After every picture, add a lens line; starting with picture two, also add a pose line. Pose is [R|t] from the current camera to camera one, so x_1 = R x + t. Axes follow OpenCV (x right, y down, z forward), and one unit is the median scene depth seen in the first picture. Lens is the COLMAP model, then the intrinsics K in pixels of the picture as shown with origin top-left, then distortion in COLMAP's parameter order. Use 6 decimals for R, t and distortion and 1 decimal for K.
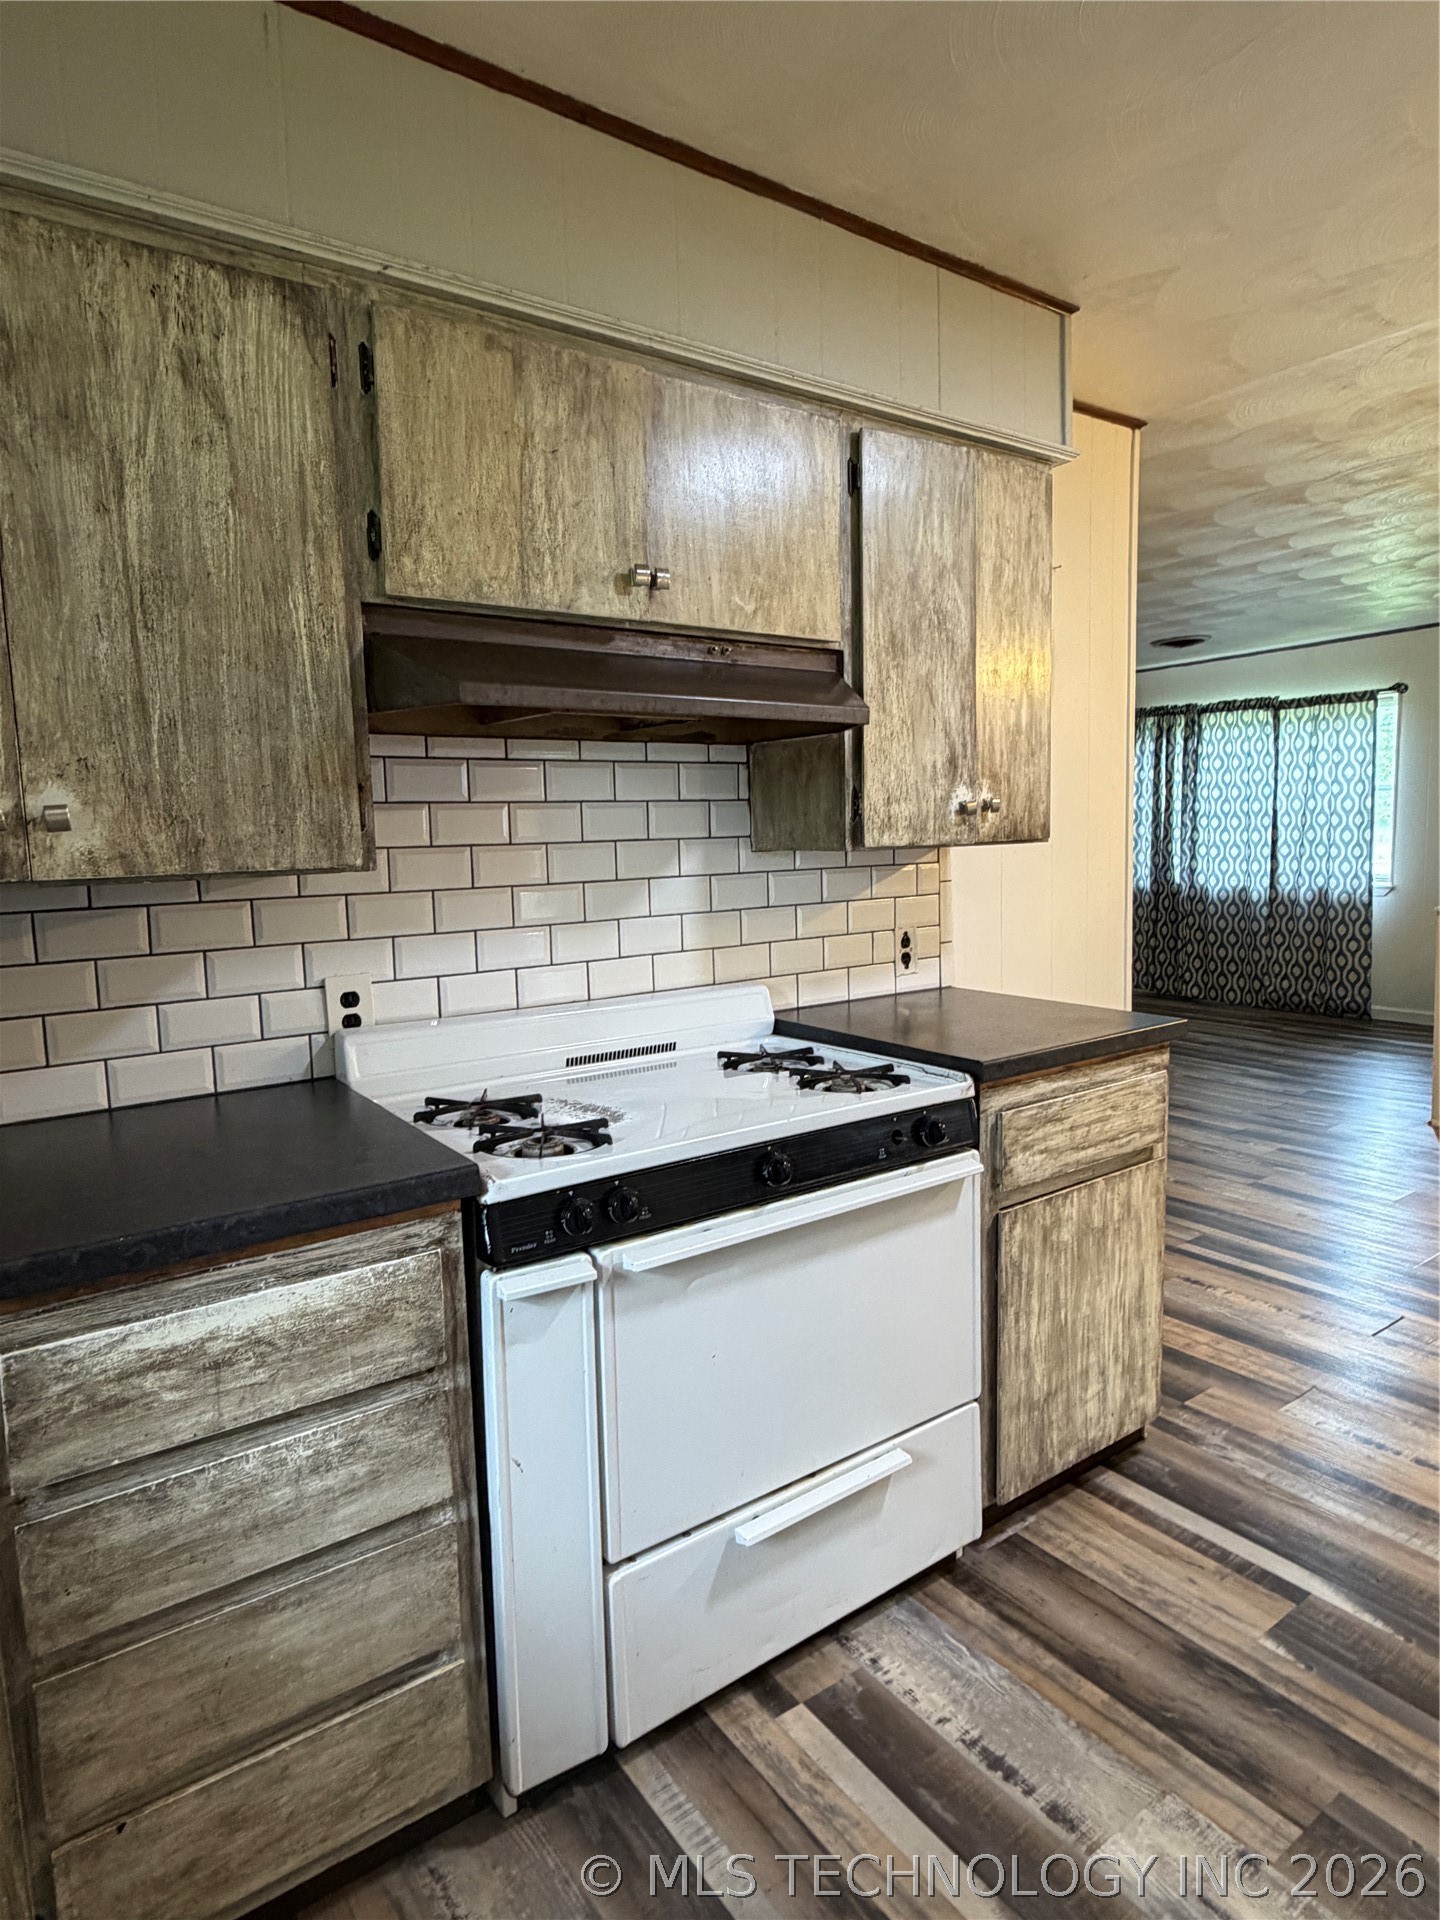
lens RADIAL K [[1096.4, 0, 716.3], [0, 1096.4, 944.7], [0, 0, 1]] dist [-0.000471, -0.000106]
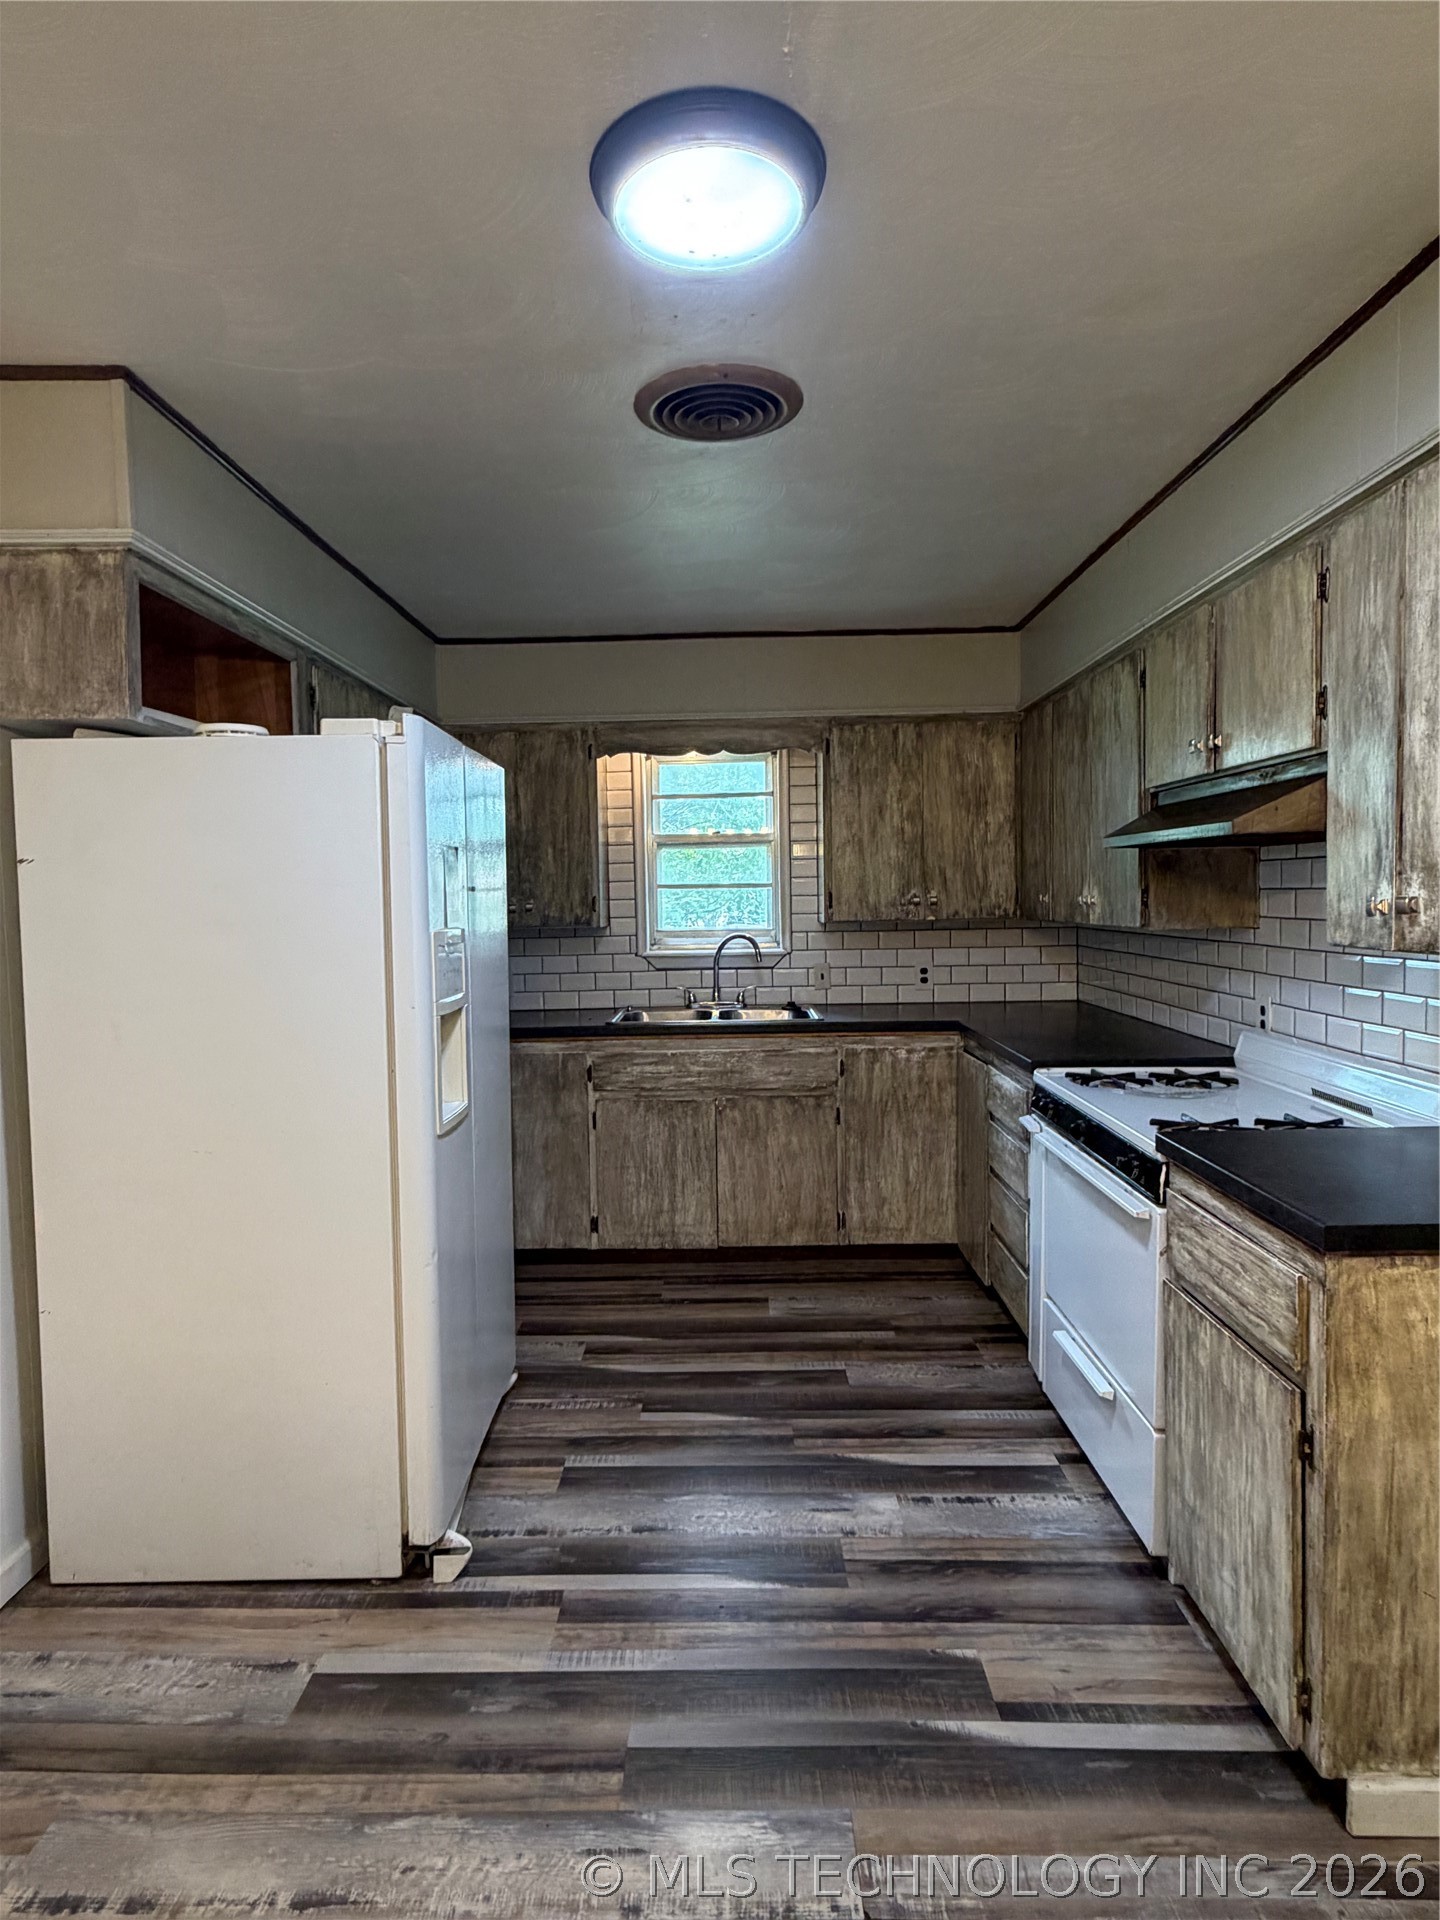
lens RADIAL K [[1096.4, 0, 721.7], [0, 1096.4, 956.2], [0, 0, 1]] dist [-0.000471, -0.000106]
pose [[-0.579203, 0.078809, -0.811365, 1.535485], [-0.063123, 0.987991, 0.141027, -0.221316], [0.812736, 0.132899, -0.567272, 1.356171]]
